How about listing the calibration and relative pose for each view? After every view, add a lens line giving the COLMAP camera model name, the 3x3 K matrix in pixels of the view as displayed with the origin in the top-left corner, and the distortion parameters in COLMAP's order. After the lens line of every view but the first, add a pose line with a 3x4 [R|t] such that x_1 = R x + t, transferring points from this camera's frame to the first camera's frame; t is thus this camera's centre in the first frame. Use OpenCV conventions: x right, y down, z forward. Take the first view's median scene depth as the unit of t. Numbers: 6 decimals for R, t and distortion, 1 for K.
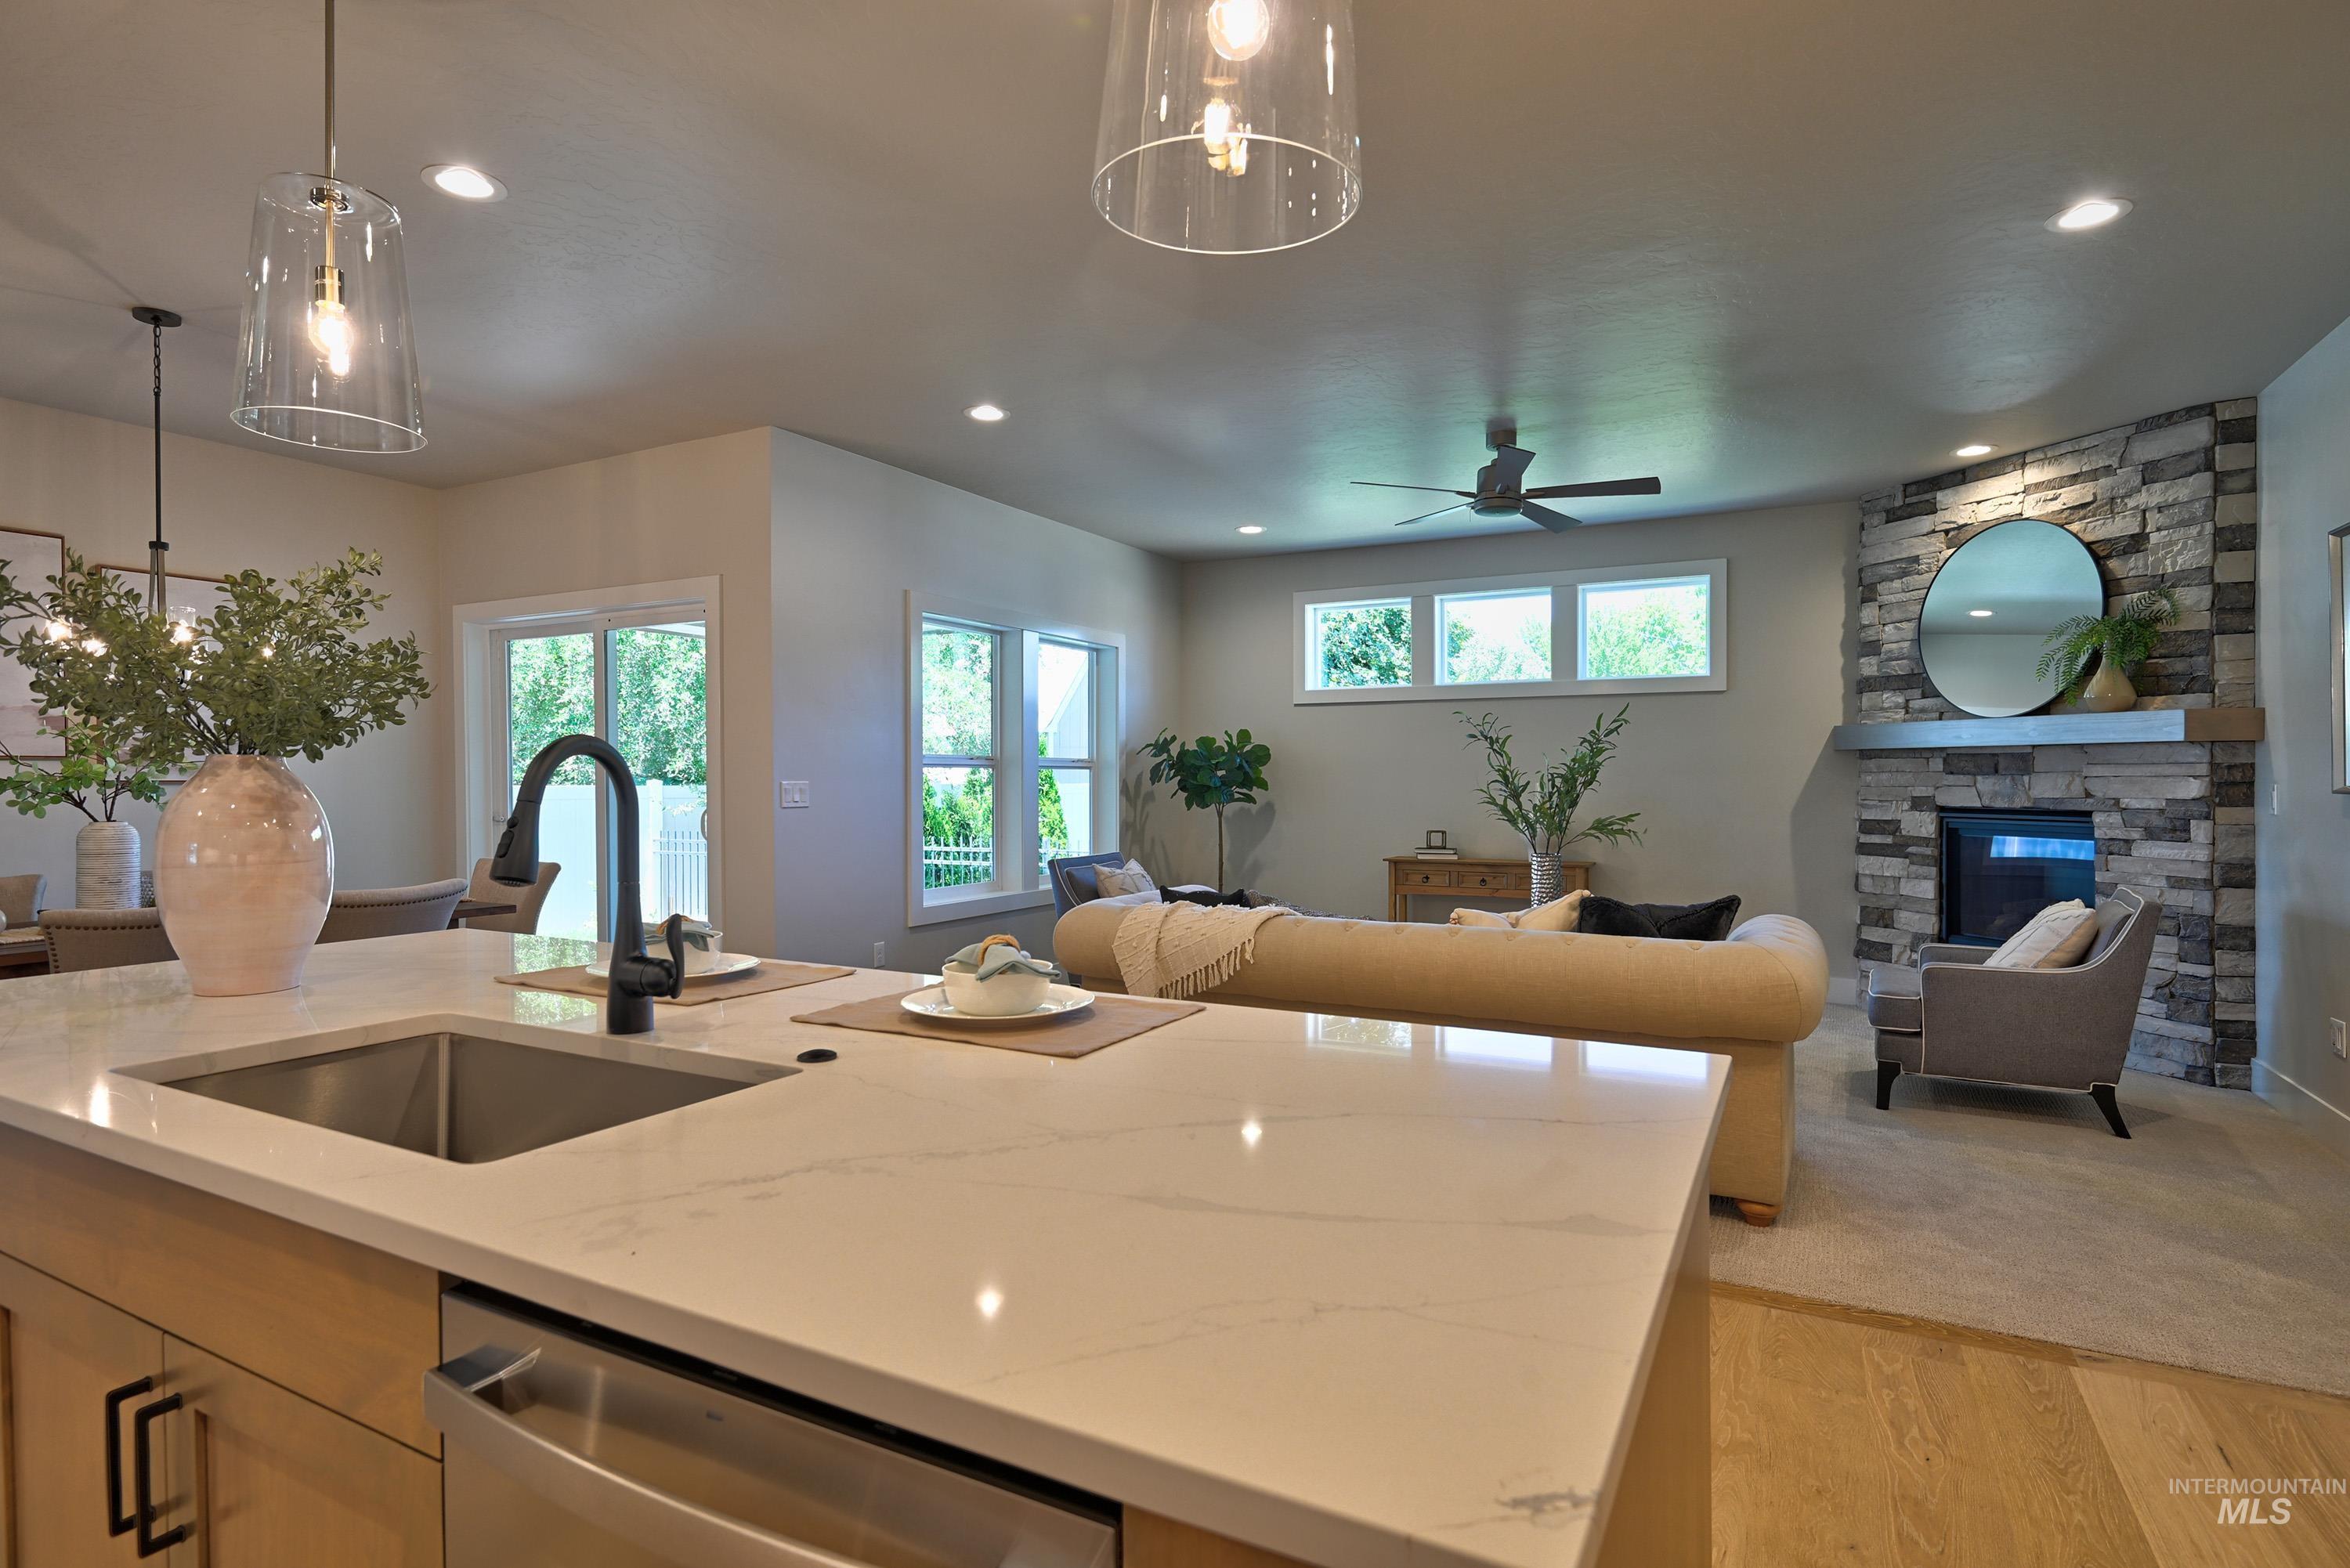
lens RADIAL K [[1175.2, 0, 1177.0], [0, 1175.2, 754.9], [0, 0, 1]] dist [-0.002130, 0.001209]
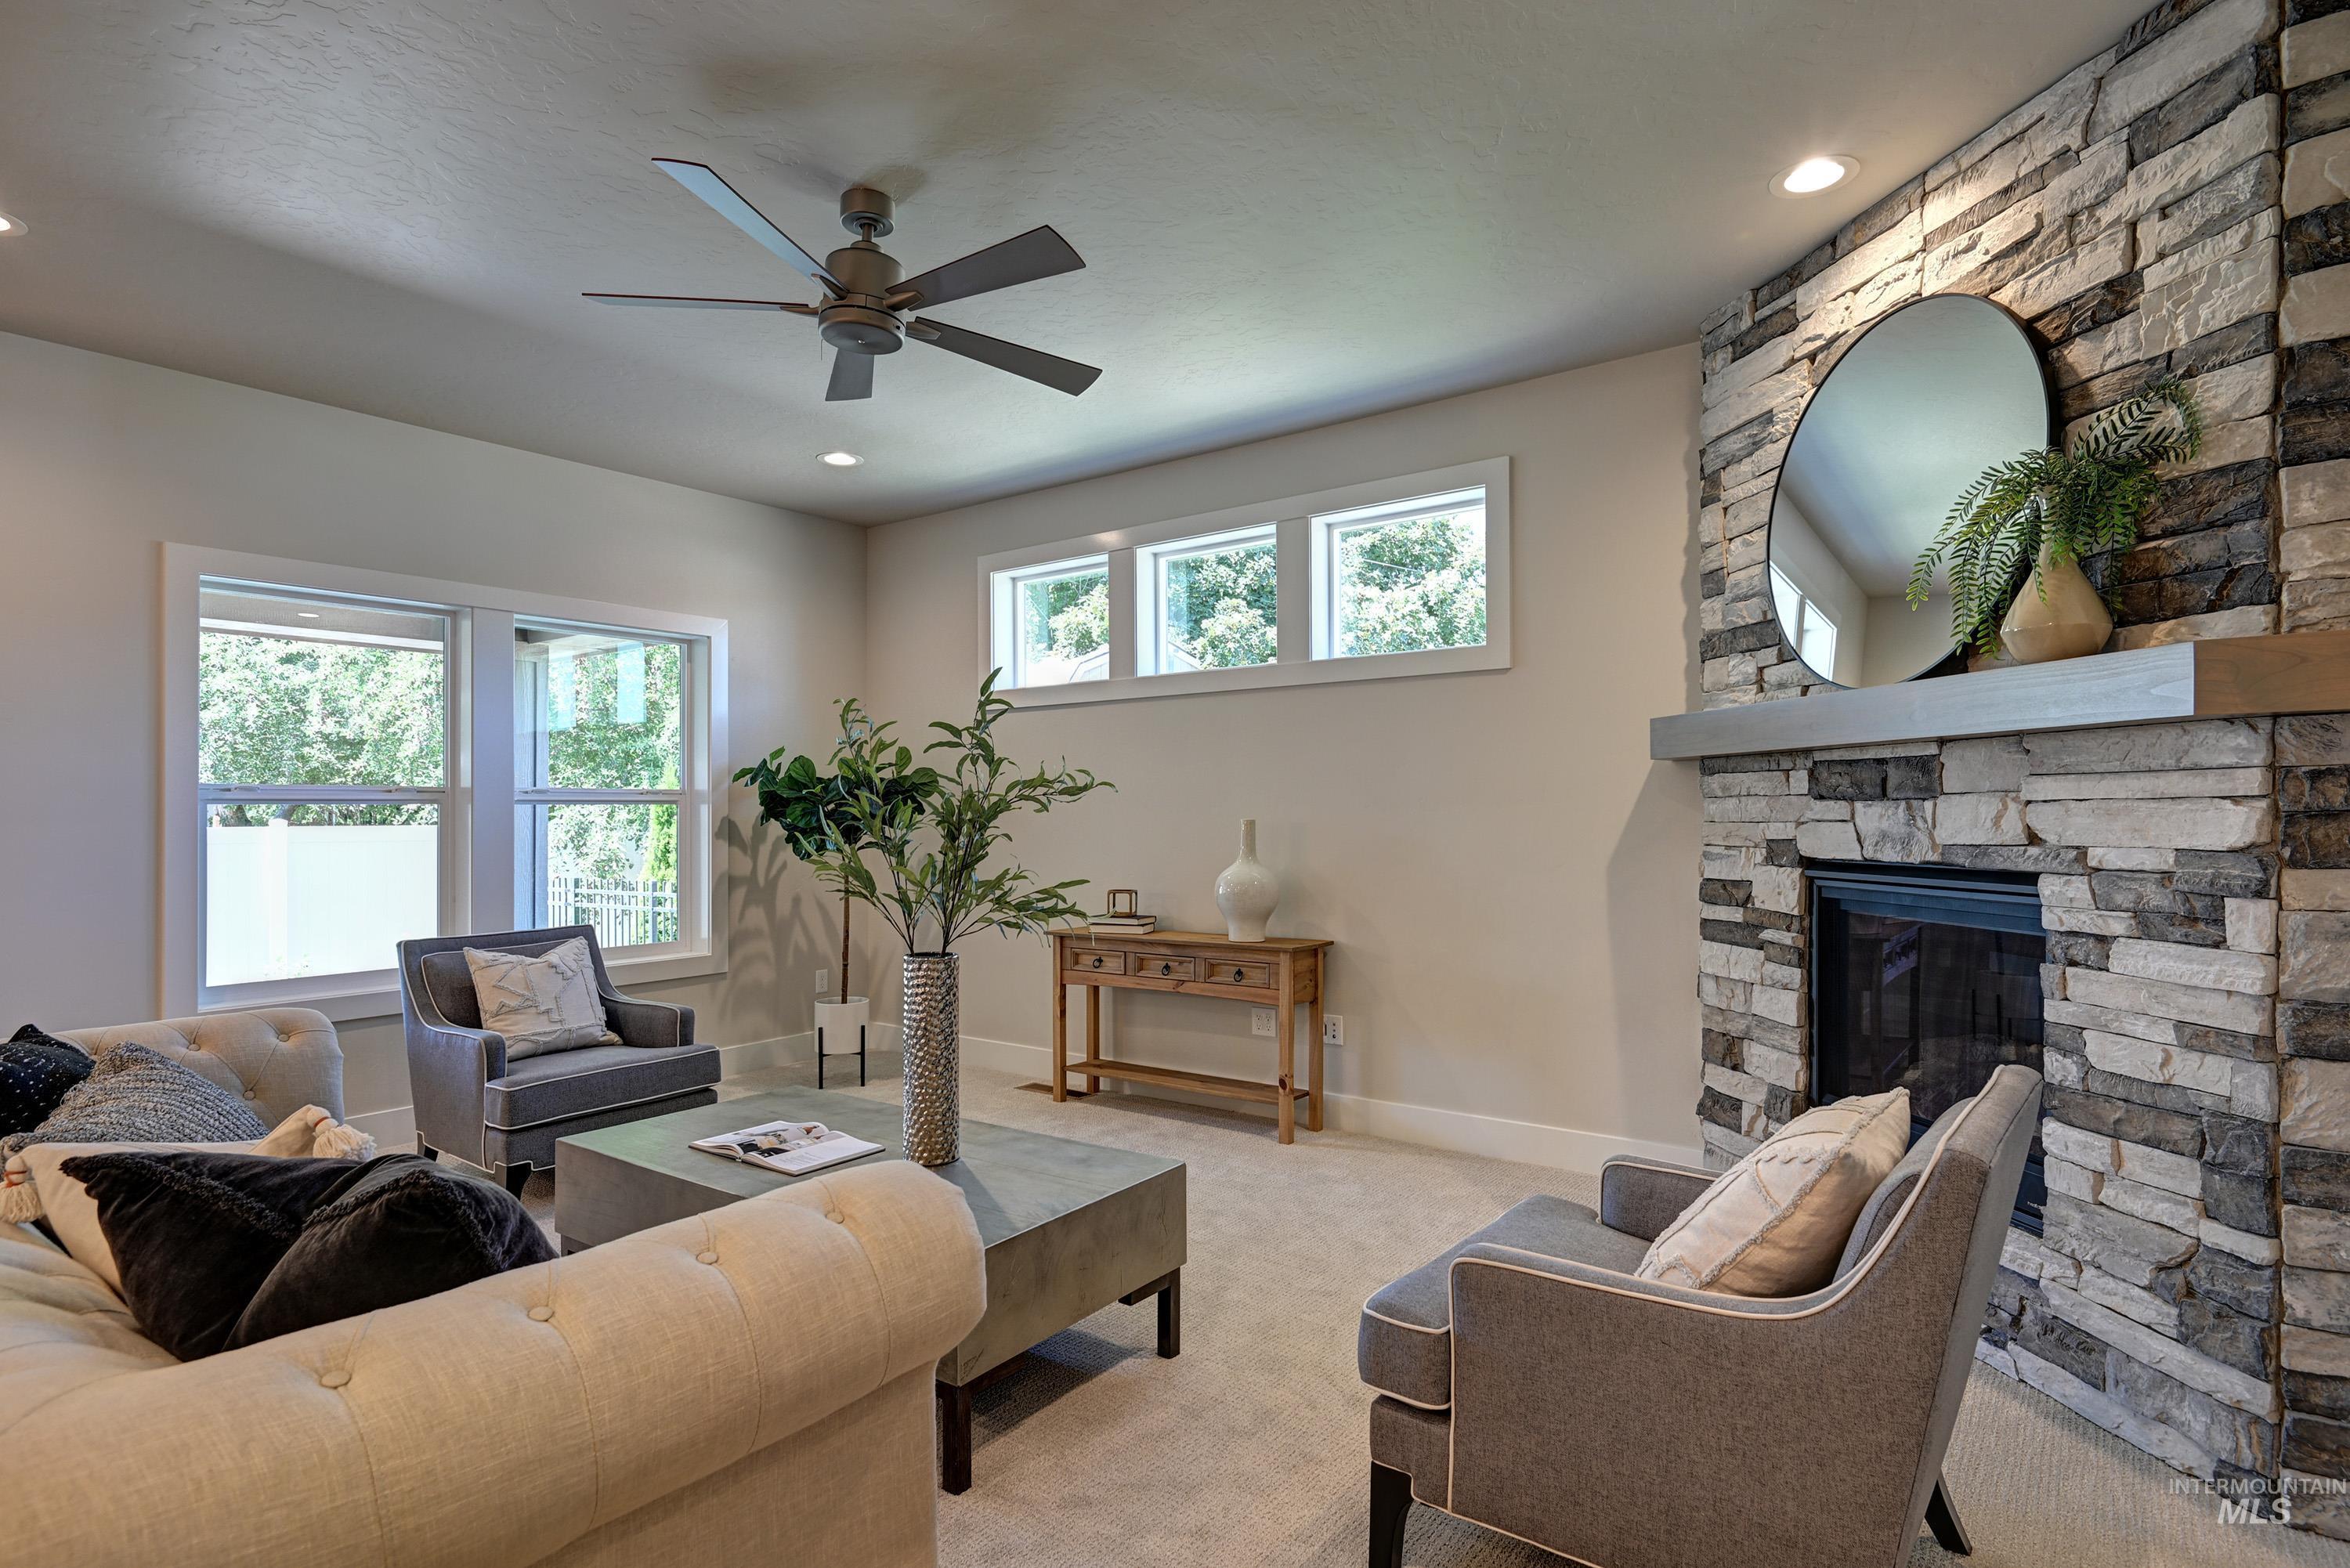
lens RADIAL K [[1175.2, 0, 1174.9], [0, 1175.2, 794.9], [0, 0, 1]] dist [-0.002130, 0.001209]
pose [[0.990419, -0.009385, -0.137777, 0.481870], [0.009923, 0.999946, 0.003216, 0.010594], [0.137739, -0.004553, 0.990458, 0.460896]]
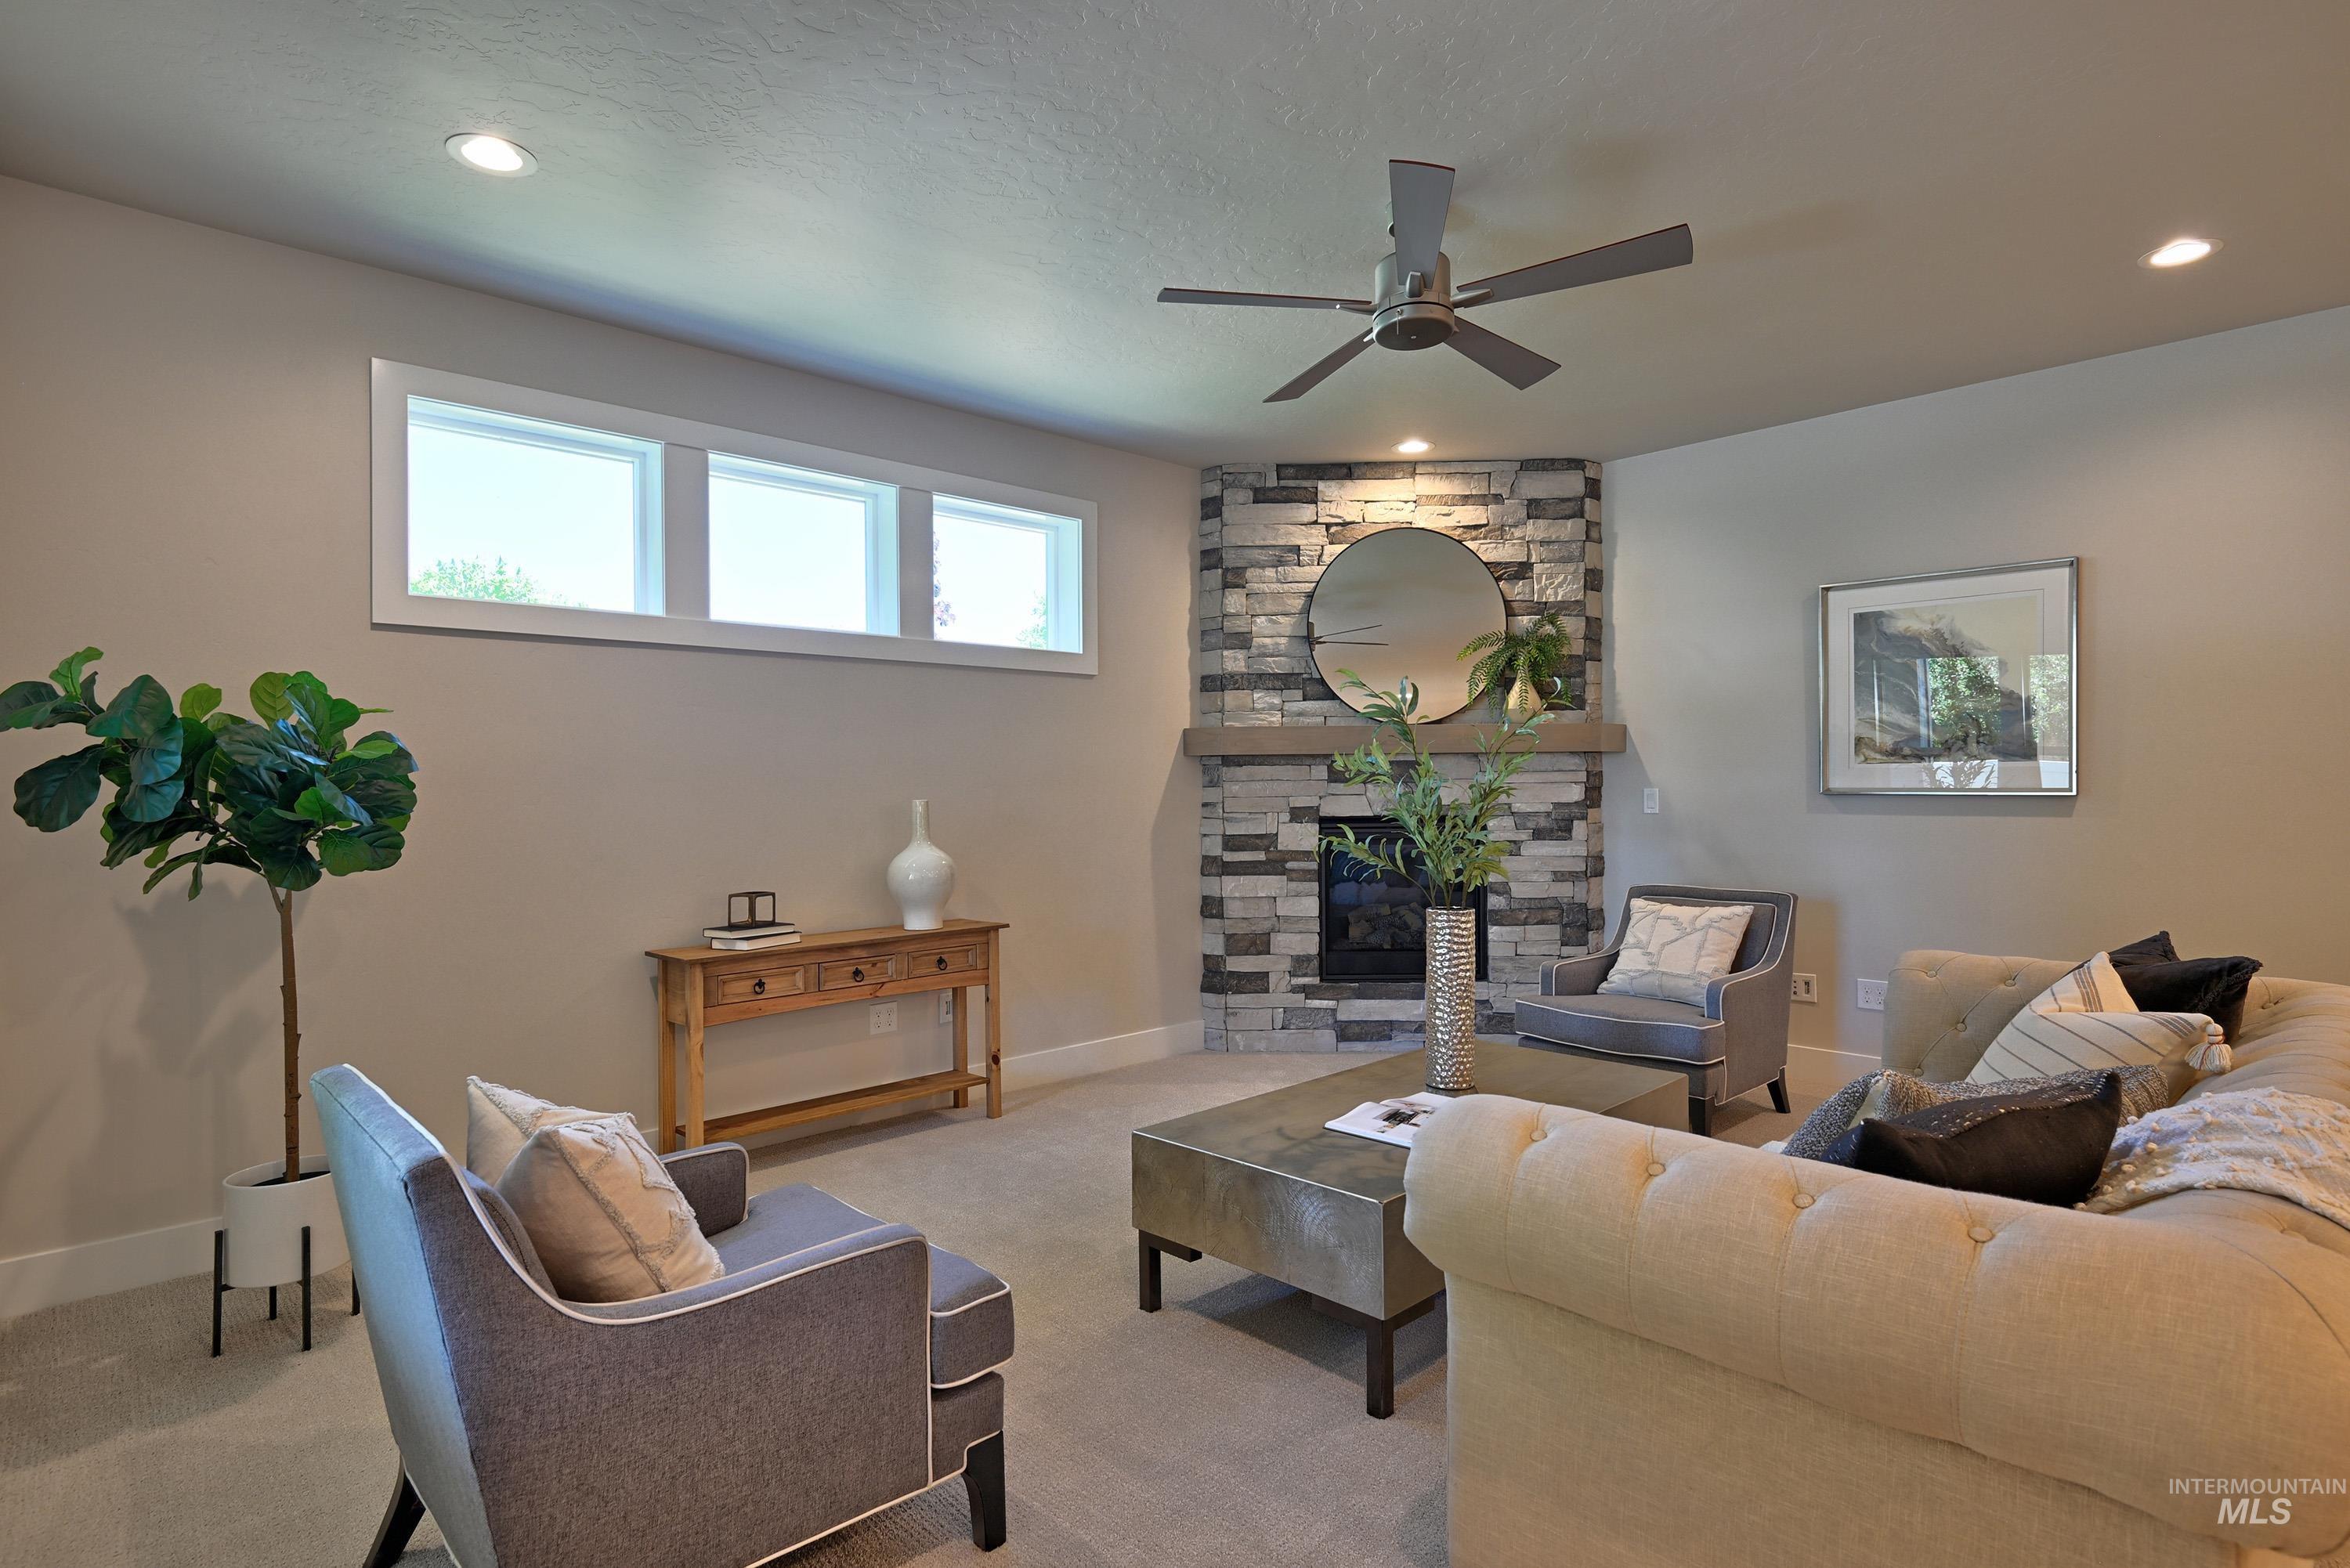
lens RADIAL K [[1175.2, 0, 1178.2], [0, 1175.2, 795.9], [0, 0, 1]] dist [-0.002130, 0.001209]
pose [[0.319861, -0.010974, 0.947401, -0.310587], [-0.007018, 0.999878, 0.013951, 0.016336], [-0.947438, -0.011112, 0.319745, 0.899214]]
